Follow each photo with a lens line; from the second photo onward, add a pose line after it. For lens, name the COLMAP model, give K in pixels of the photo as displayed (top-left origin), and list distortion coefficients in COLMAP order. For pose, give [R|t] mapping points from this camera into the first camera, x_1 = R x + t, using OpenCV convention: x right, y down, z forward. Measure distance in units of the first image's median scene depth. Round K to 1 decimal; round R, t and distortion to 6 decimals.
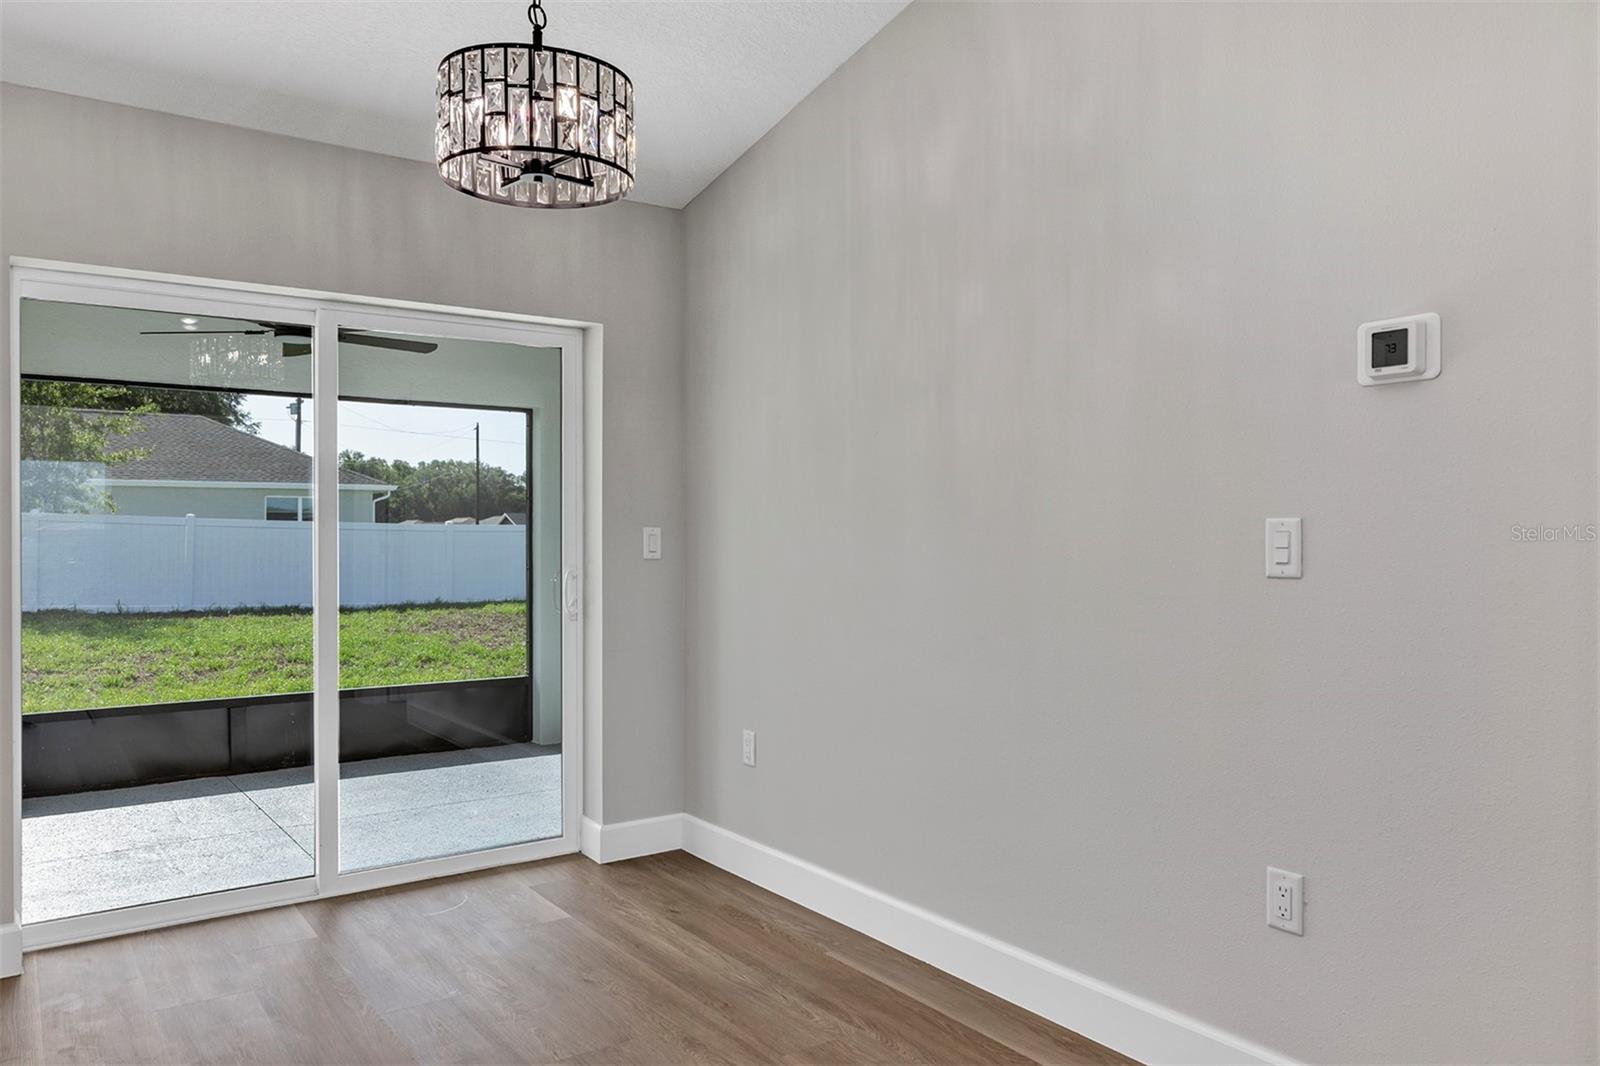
lens RADIAL K [[1095.3, 0, 796.5], [0, 1095.3, 539.6], [0, 0, 1]] dist [0.010041, 0.002685]
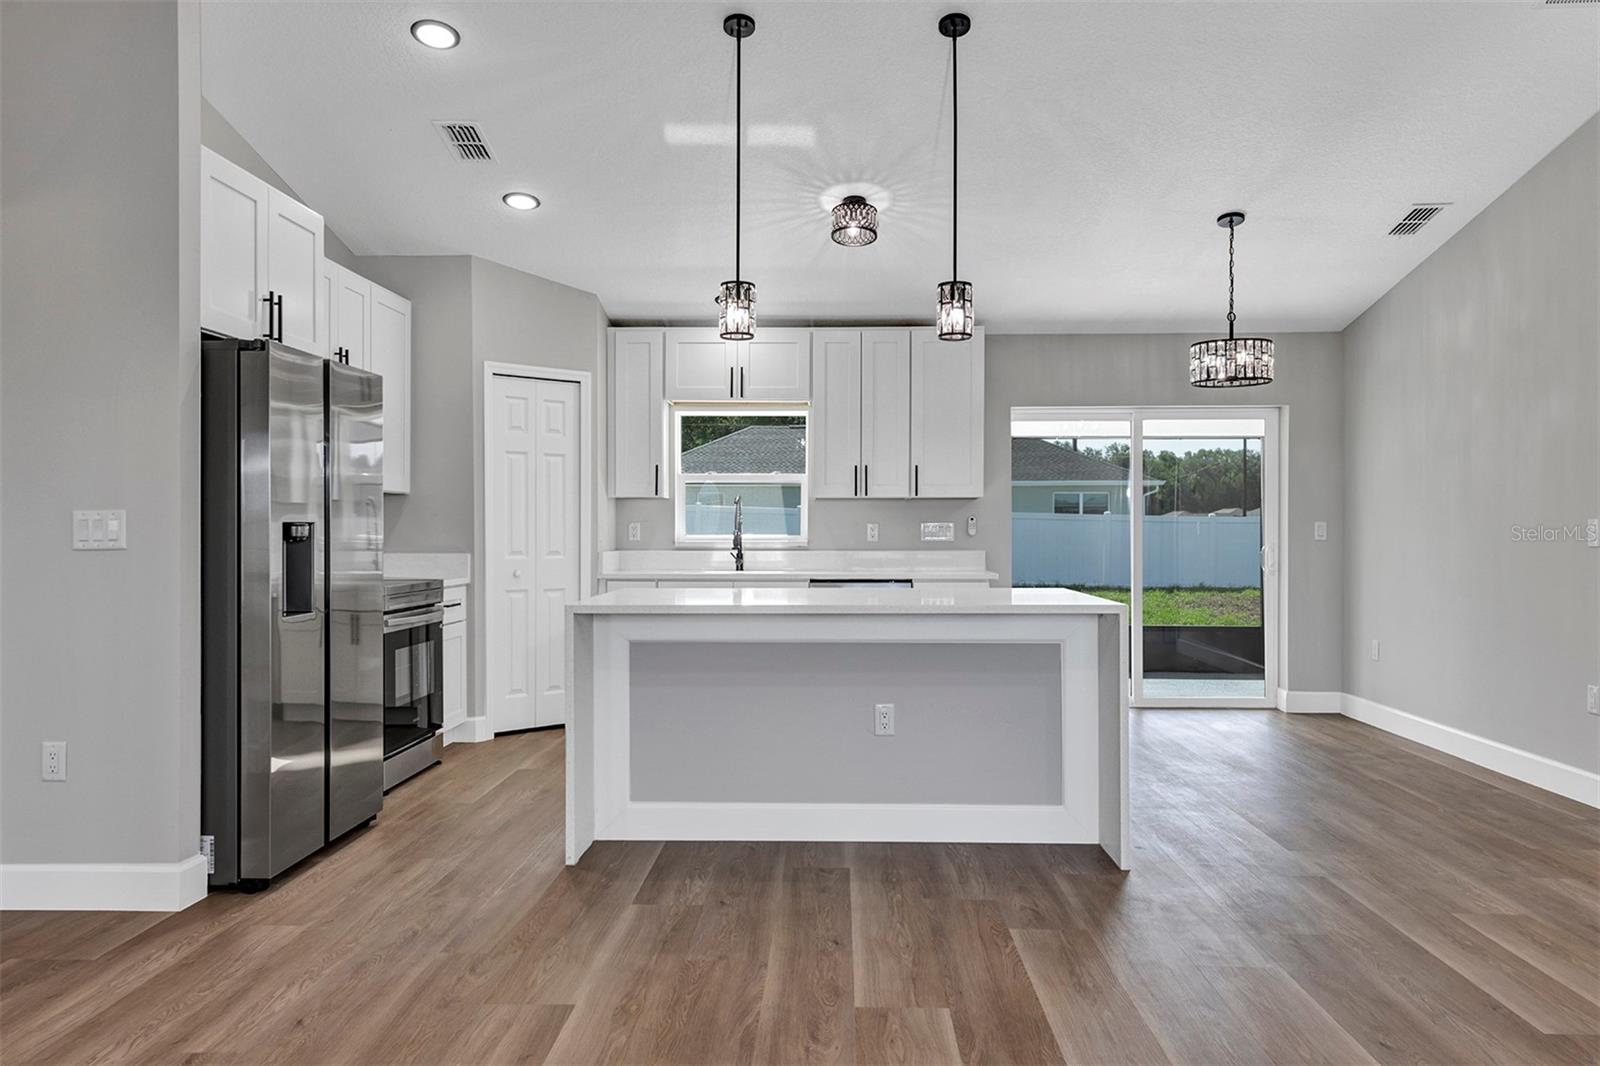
lens RADIAL K [[1155.3, 0, 799.2], [0, 1155.3, 526.7], [0, 0, 1]] dist [0.013274, -0.005412]
pose [[0.793917, -0.000015, -0.608027, 0.073348], [-0.002239, 0.999993, -0.002948, 0.000810], [0.608022, 0.003702, 0.793911, -0.211074]]
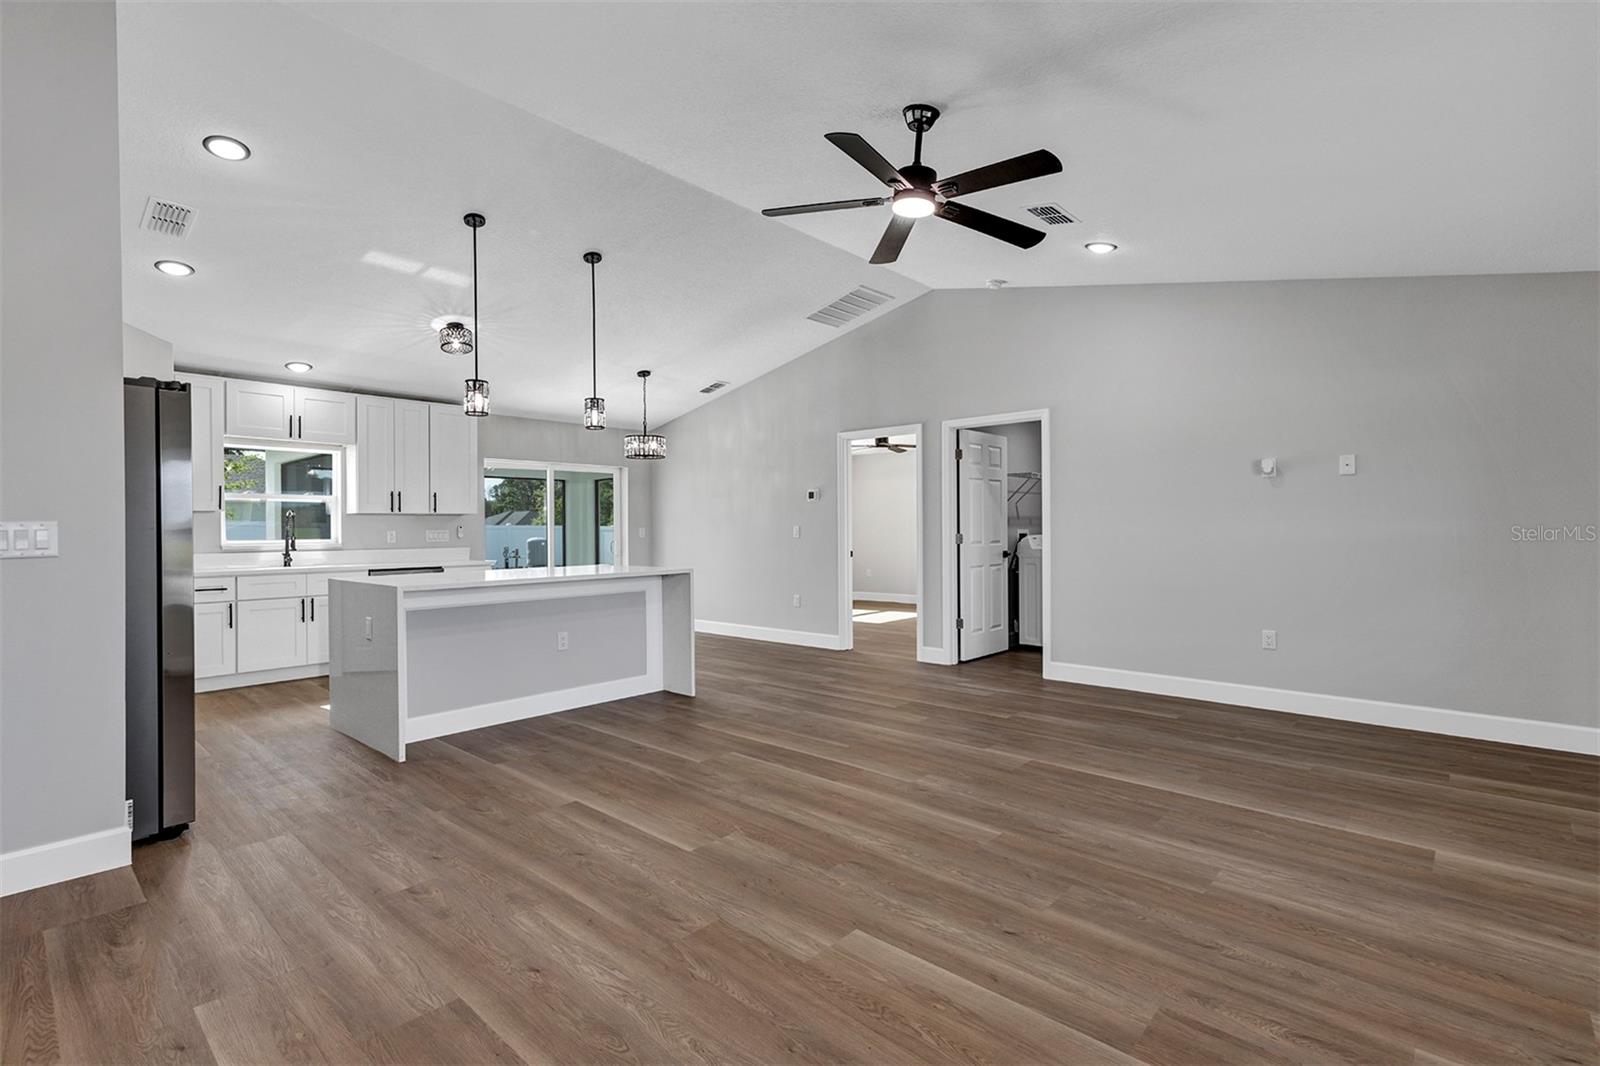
lens RADIAL K [[737.9, 0, 786.9], [0, 737.9, 525.6], [0, 0, 1]] dist [0.007595, -0.000945]
pose [[0.979889, -0.007404, 0.199405, -0.032678], [0.009364, 0.999917, -0.008892, 0.001016], [-0.199322, 0.010580, 0.979877, -0.290521]]
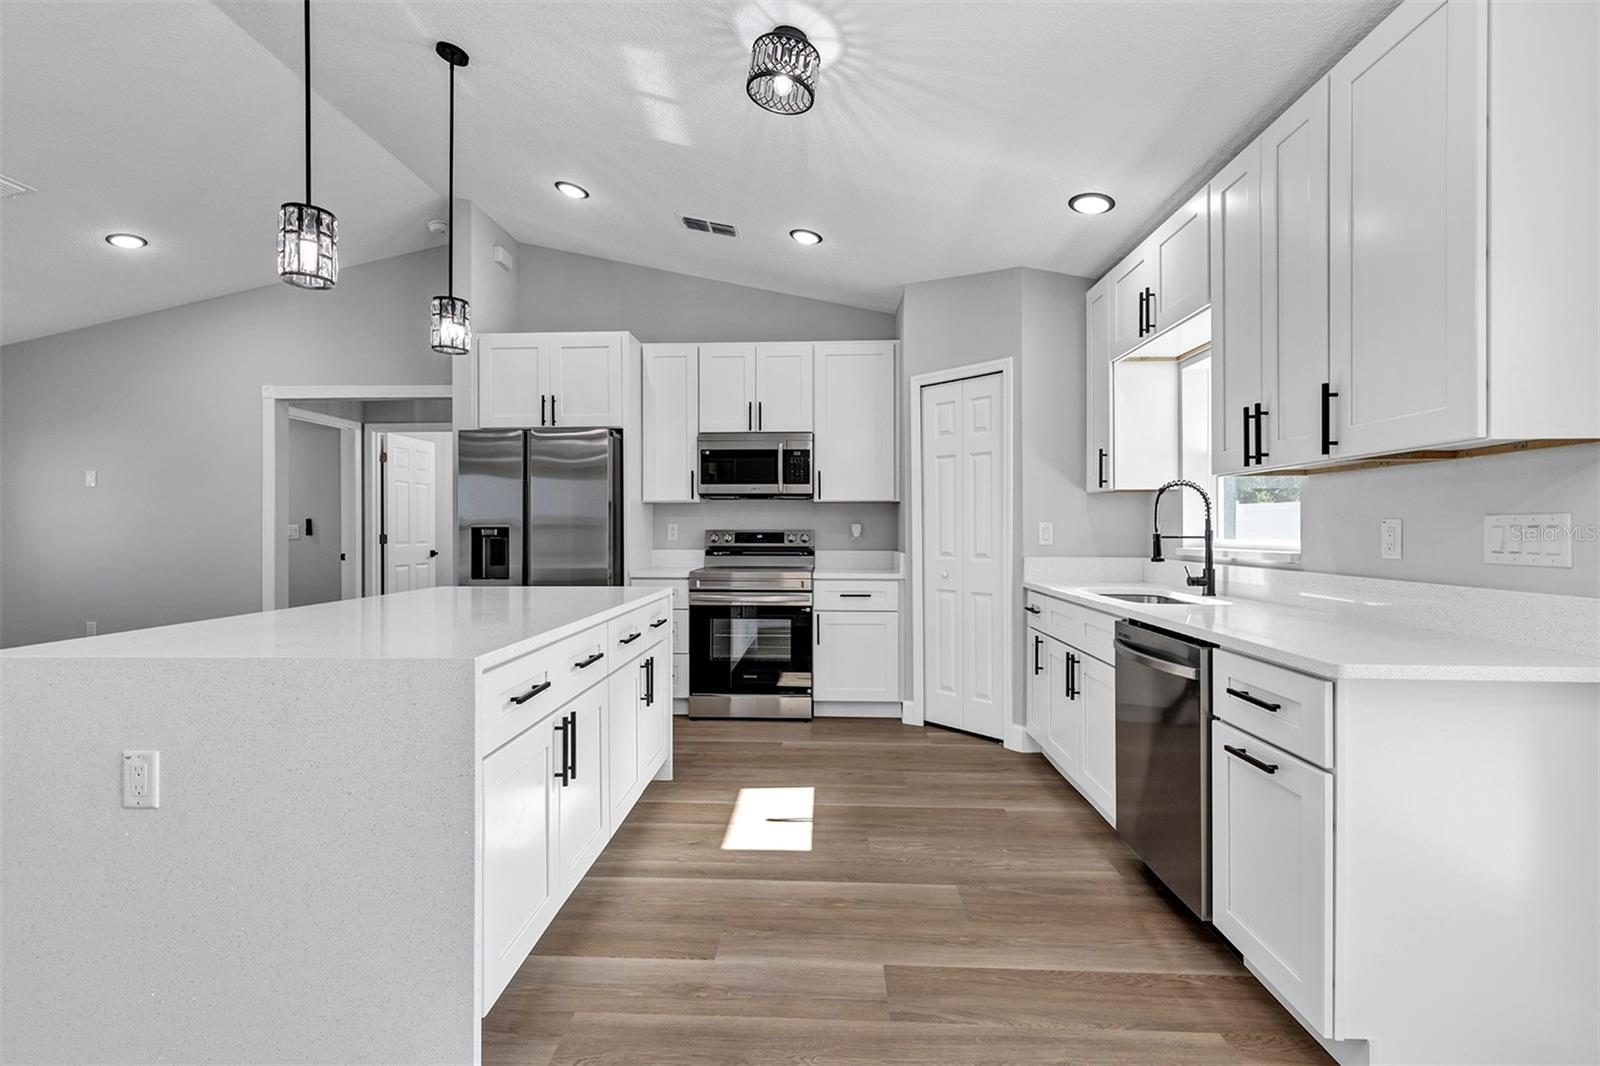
lens RADIAL K [[737.9, 0, 800.4], [0, 737.9, 526.5], [0, 0, 1]] dist [0.007595, -0.000945]
pose [[-0.615073, -0.001879, -0.788468, -0.002301], [0.000284, 0.999997, -0.002604, -0.000129], [0.788470, -0.001826, -0.615070, 0.137012]]
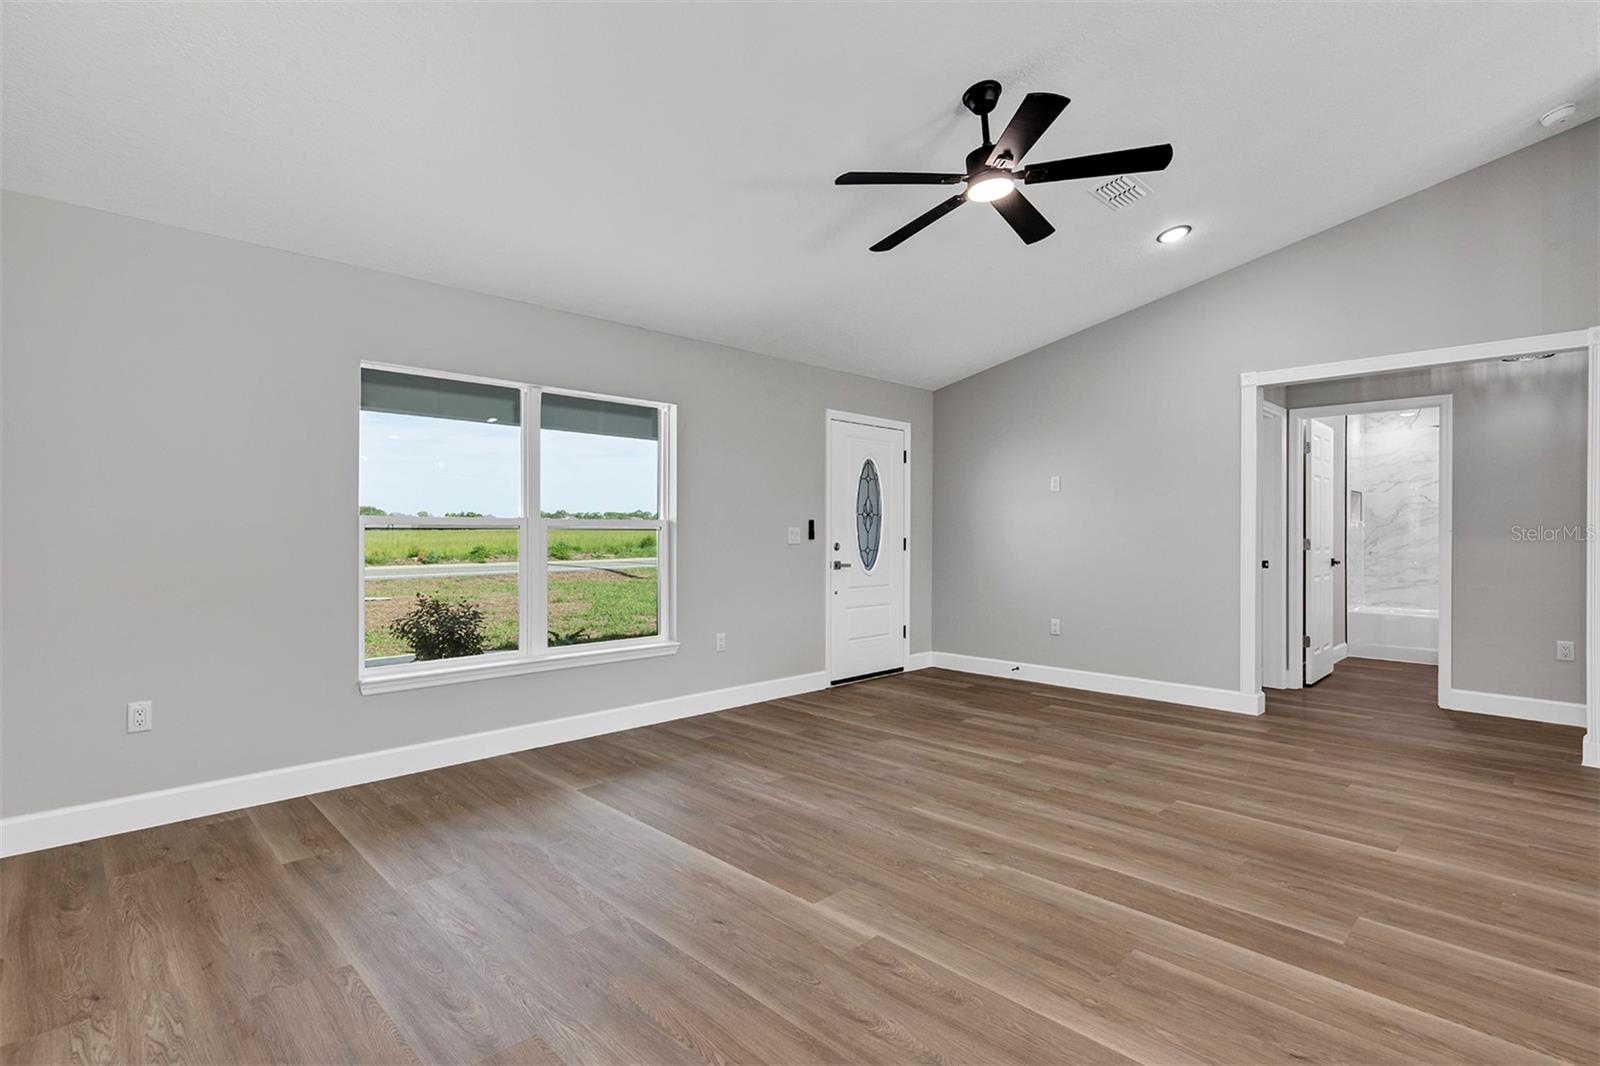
lens RADIAL K [[766.1, 0, 794.2], [0, 766.1, 539.2], [0, 0, 1]] dist [-0.004616, 0.001799]
pose [[-0.987764, -0.000857, -0.155954, 0.100021], [-0.002997, 0.999905, 0.013487, -0.000674], [0.155928, 0.013789, -0.987672, 0.031688]]
